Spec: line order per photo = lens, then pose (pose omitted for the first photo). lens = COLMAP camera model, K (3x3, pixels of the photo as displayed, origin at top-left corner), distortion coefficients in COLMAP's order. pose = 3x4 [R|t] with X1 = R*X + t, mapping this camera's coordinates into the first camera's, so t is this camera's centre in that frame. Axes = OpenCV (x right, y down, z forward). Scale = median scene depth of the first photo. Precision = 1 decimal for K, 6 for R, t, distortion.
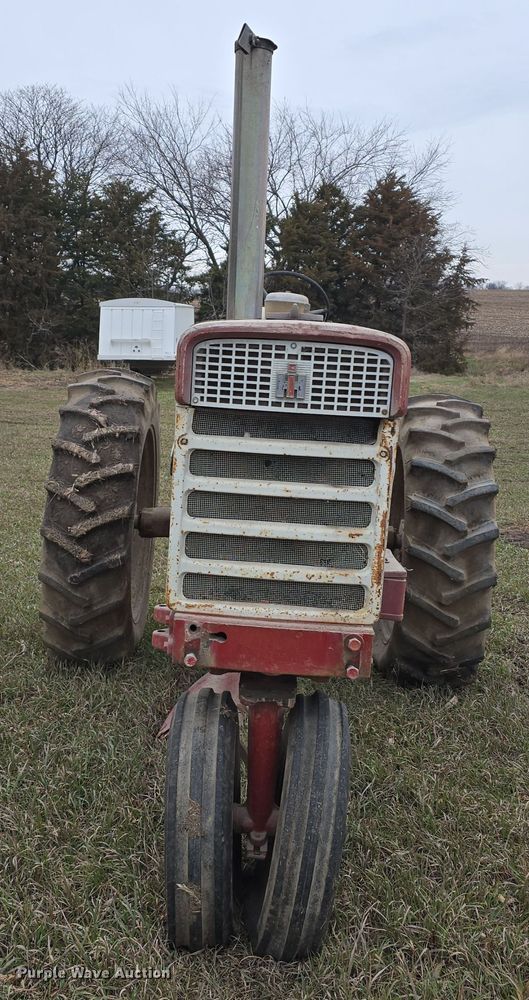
lens RADIAL K [[1063.5, 0, 264.5], [0, 1063.5, 500.0], [0, 0, 1]] dist [0.105849, -0.004858]
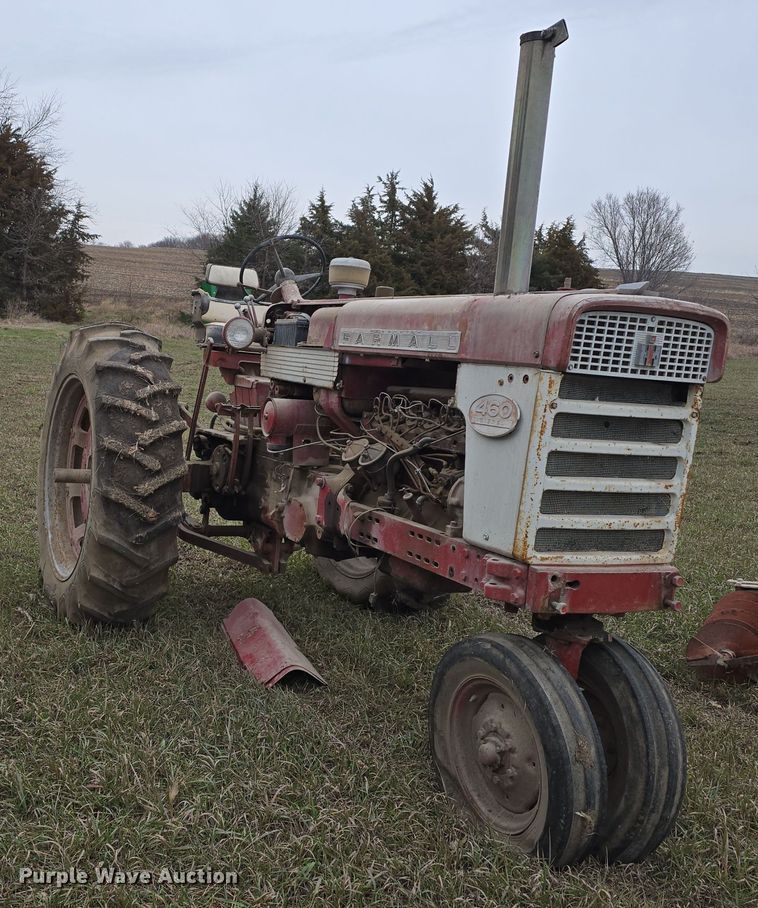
lens RADIAL K [[964.0, 0, 378.6], [0, 964.0, 464.6], [0, 0, 1]] dist [0.019195, 0.008278]
pose [[0.910136, -0.034202, 0.412895, -0.628794], [0.024152, 0.999272, 0.029537, -0.028392], [-0.413605, -0.016910, 0.910299, 0.188161]]
